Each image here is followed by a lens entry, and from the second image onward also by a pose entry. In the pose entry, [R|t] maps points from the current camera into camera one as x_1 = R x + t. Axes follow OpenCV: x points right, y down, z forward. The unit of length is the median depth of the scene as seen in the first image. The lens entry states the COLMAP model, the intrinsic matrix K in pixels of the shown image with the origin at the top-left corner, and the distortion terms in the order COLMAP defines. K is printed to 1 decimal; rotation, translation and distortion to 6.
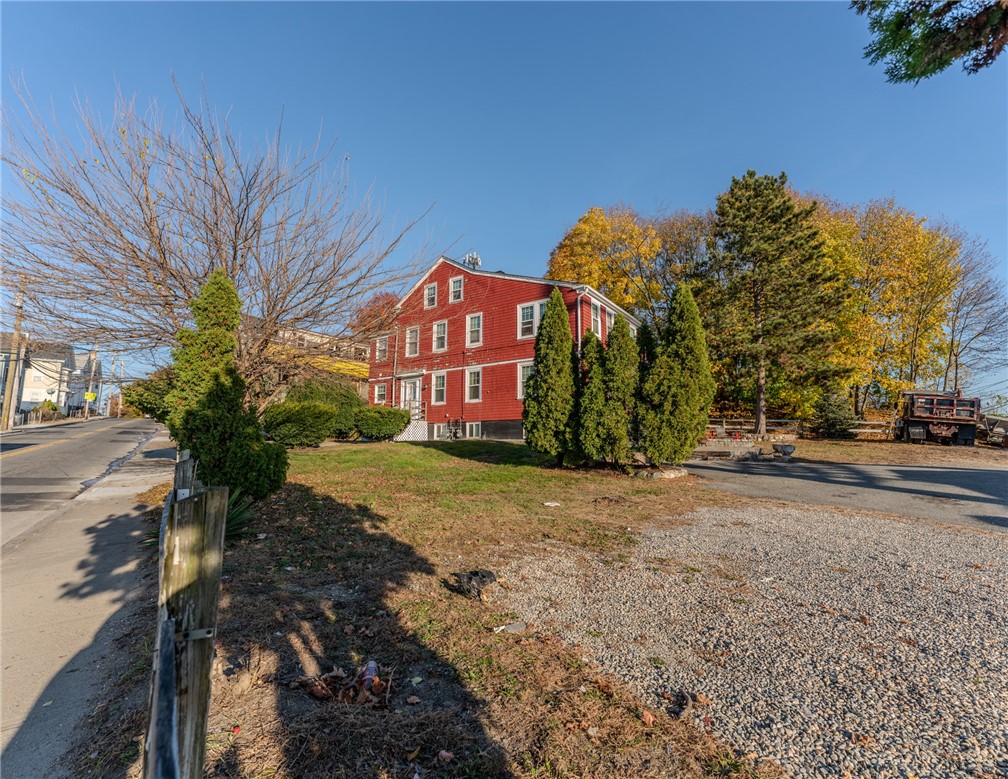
lens RADIAL K [[456.5, 0, 504.0], [0, 456.5, 389.5], [0, 0, 1]] dist [0.002571, 0.000248]
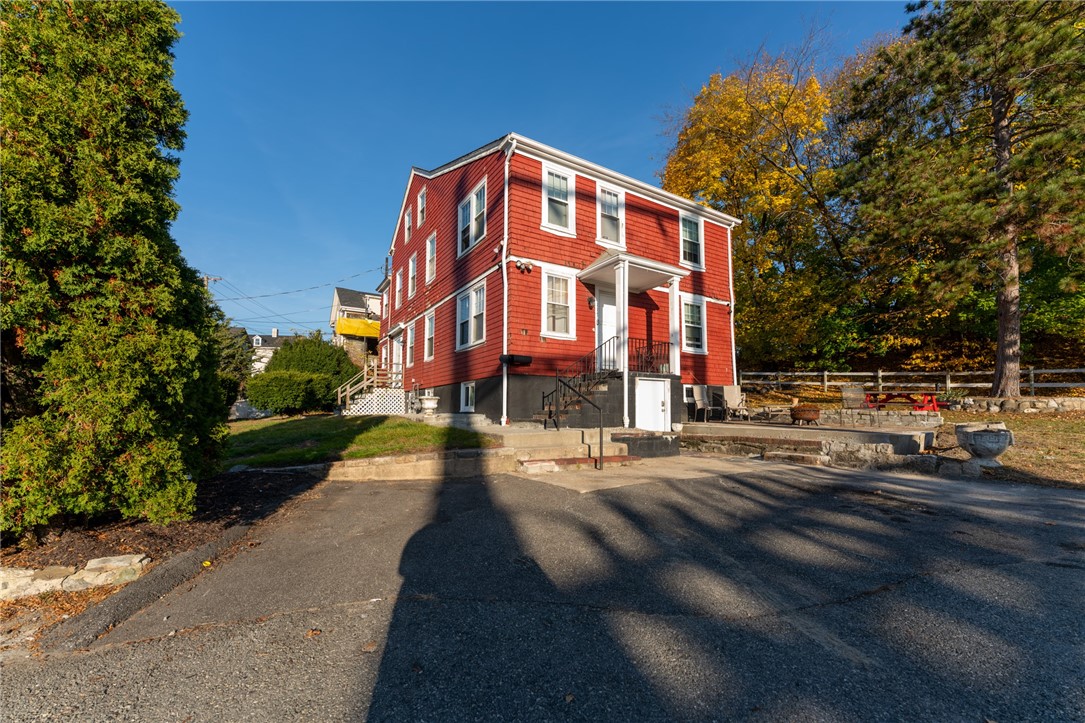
lens RADIAL K [[434.5, 0, 538.3], [0, 434.5, 387.4], [0, 0, 1]] dist [-0.000543, -0.000018]
pose [[0.913306, -0.026519, -0.406411, 0.374782], [0.053390, 0.997062, 0.054922, 0.042956], [0.403760, -0.071859, 0.912038, 0.467252]]
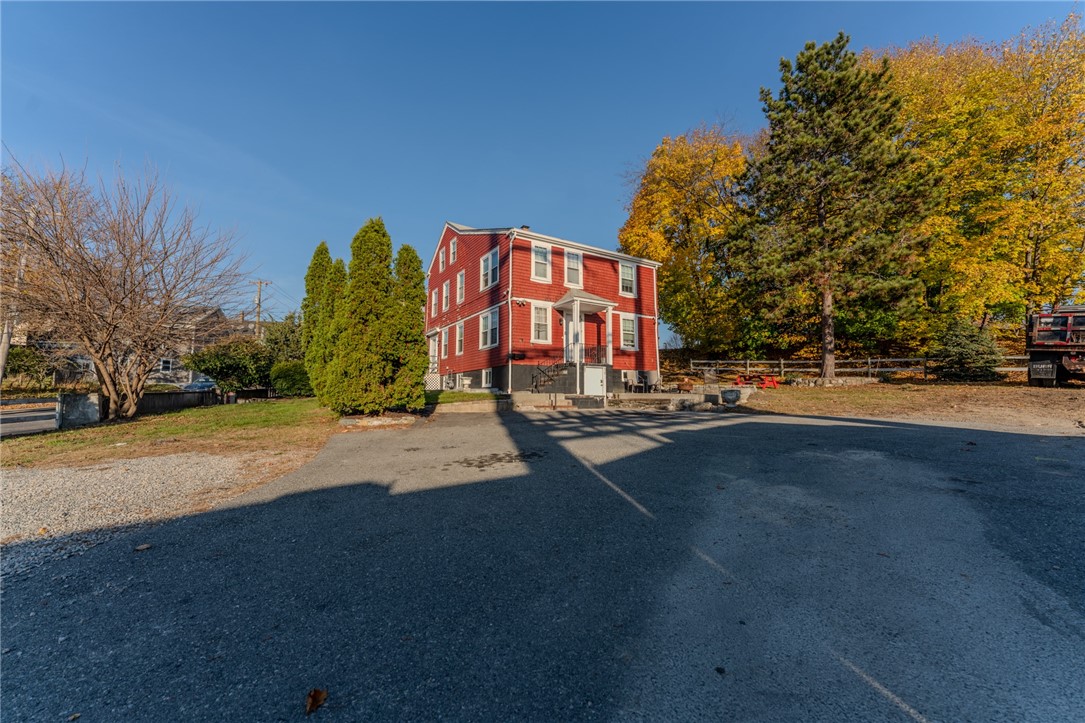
lens RADIAL K [[425.2, 0, 542.5], [0, 425.2, 361.5], [0, 0, 1]] dist [0.001595, 0.000401]
pose [[0.915869, -0.039355, -0.399545, 0.532413], [0.055248, 0.998071, 0.028334, 0.027564], [0.397659, -0.048024, 0.916276, 0.163668]]
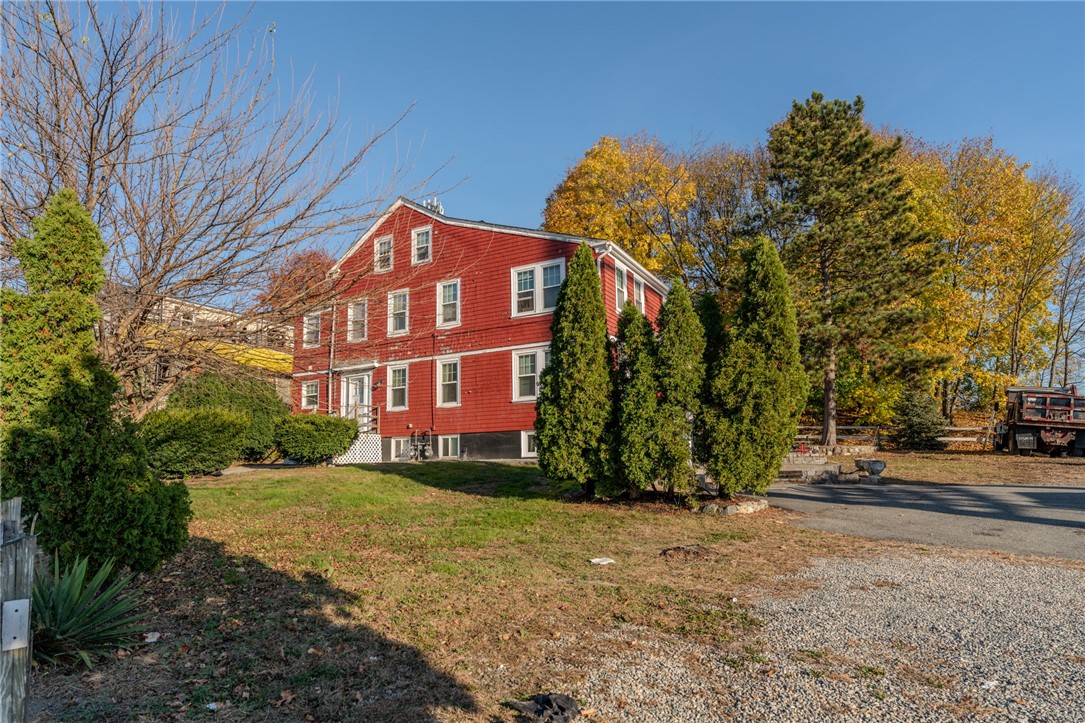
lens RADIAL K [[619.7, 0, 533.1], [0, 619.7, 397.8], [0, 0, 1]] dist [0.000063, -0.000669]
pose [[0.995449, -0.006975, 0.095035, -0.028927], [0.005424, 0.999848, 0.016566, -0.000894], [-0.095136, -0.015975, 0.995336, 0.040128]]
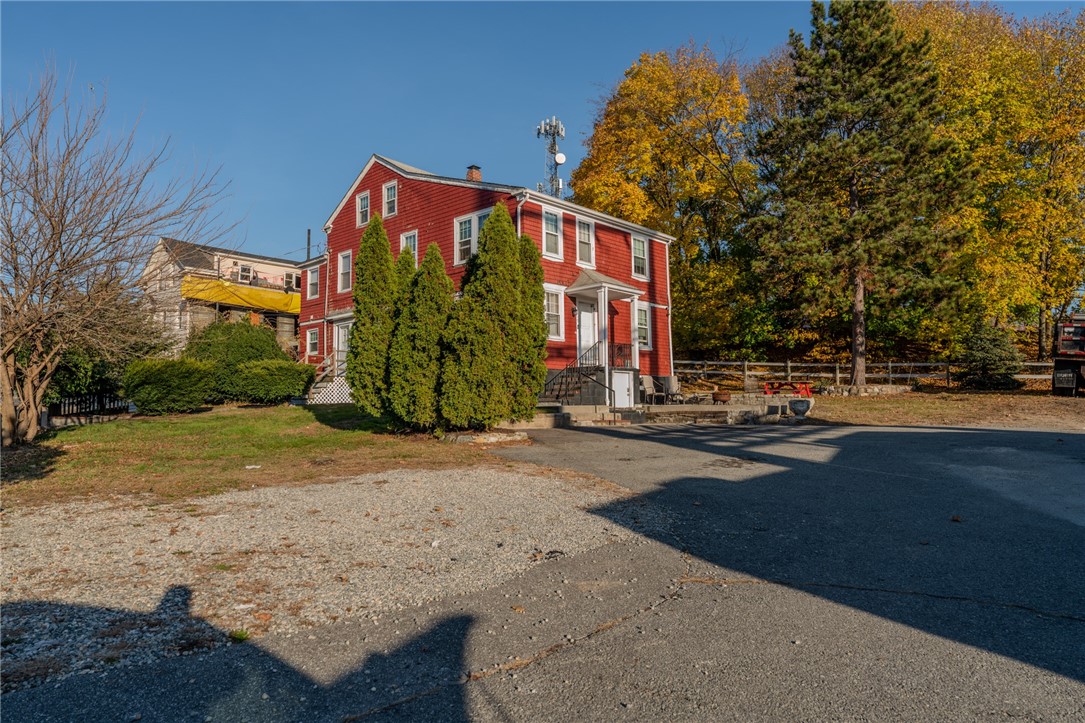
lens RADIAL K [[706.1, 0, 543.6], [0, 706.1, 353.7], [0, 0, 1]] dist [0.004853, -0.001476]
pose [[0.990224, -0.026844, -0.136880, 0.324136], [0.032477, 0.998708, 0.039087, -0.006622], [0.135654, -0.043151, 0.989816, -0.124294]]
